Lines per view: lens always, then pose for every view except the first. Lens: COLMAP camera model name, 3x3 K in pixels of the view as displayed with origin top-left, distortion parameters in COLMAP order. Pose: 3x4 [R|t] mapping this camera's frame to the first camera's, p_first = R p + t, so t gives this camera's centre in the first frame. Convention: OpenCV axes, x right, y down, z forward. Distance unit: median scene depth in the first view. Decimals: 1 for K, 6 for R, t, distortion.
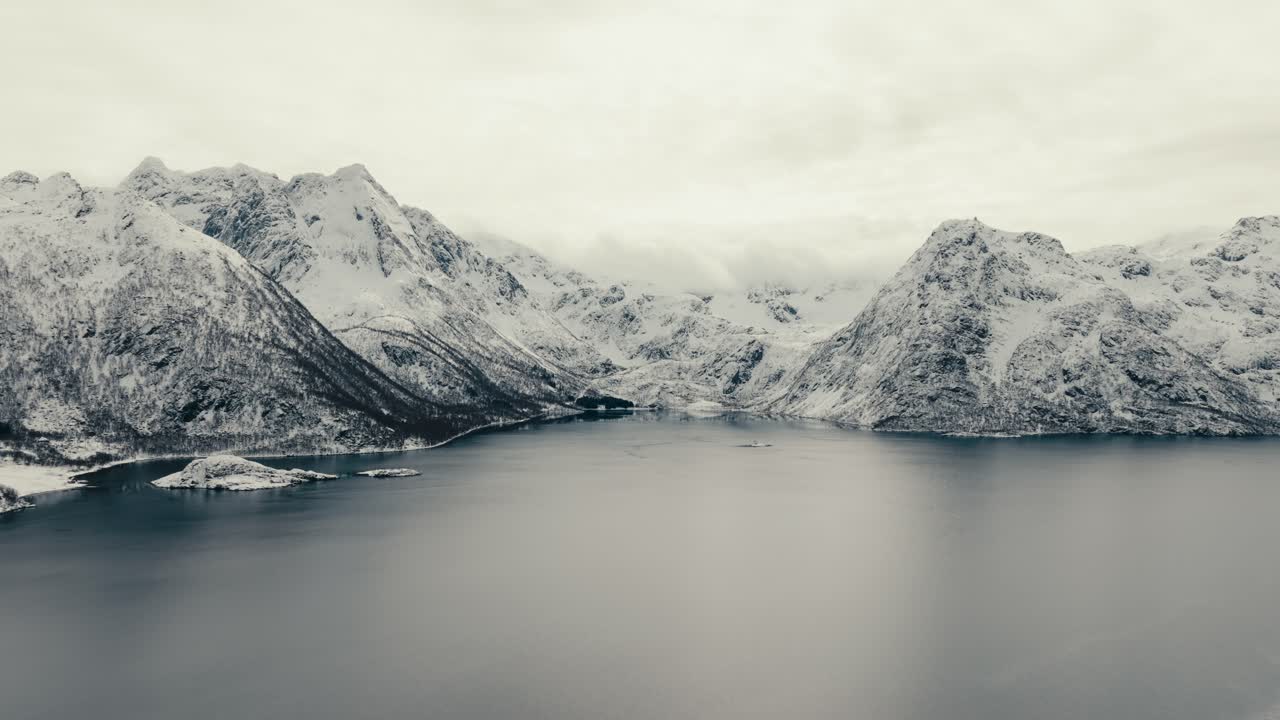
lens RADIAL K [[953.2, 0, 640.0], [0, 953.2, 360.0], [0, 0, 1]] dist [0.003009, -0.005959]
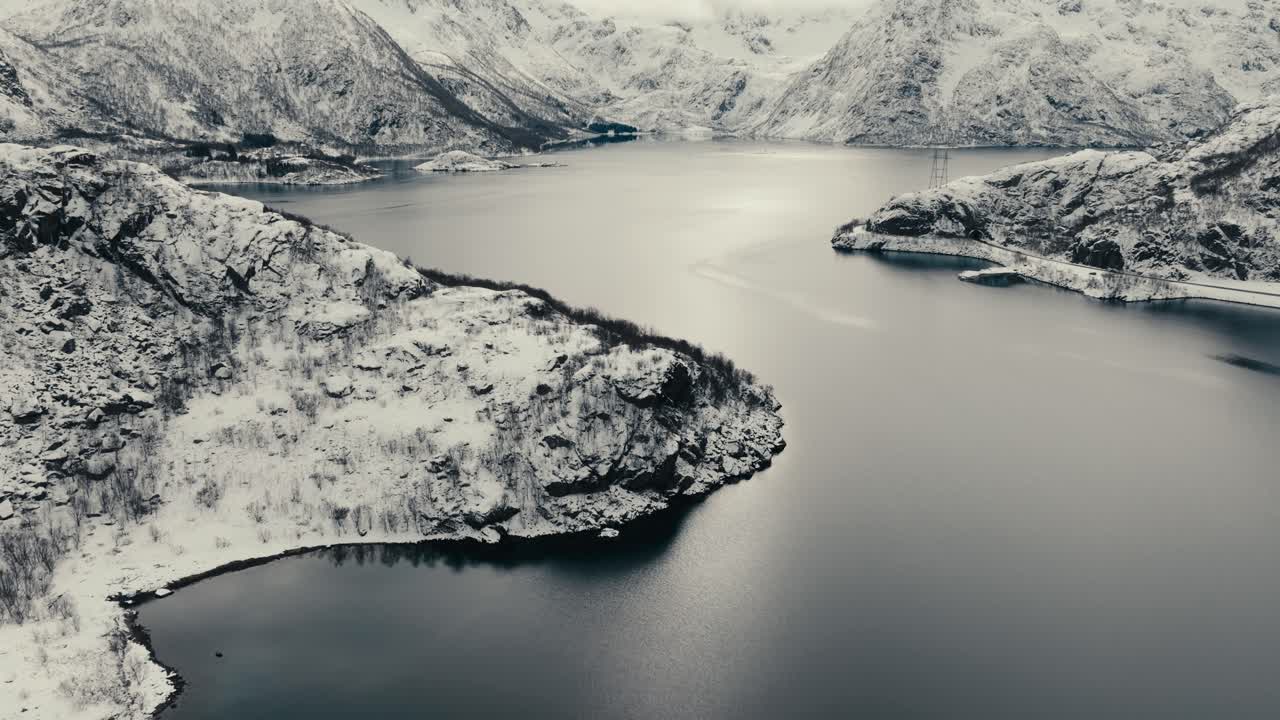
lens RADIAL K [[953.2, 0, 640.0], [0, 953.2, 360.0], [0, 0, 1]] dist [0.003009, -0.005959]
pose [[0.998560, -0.019884, 0.049827, -0.075586], [0.005649, 0.962589, 0.270906, 0.002429], [-0.053350, -0.270235, 0.961315, -0.220258]]
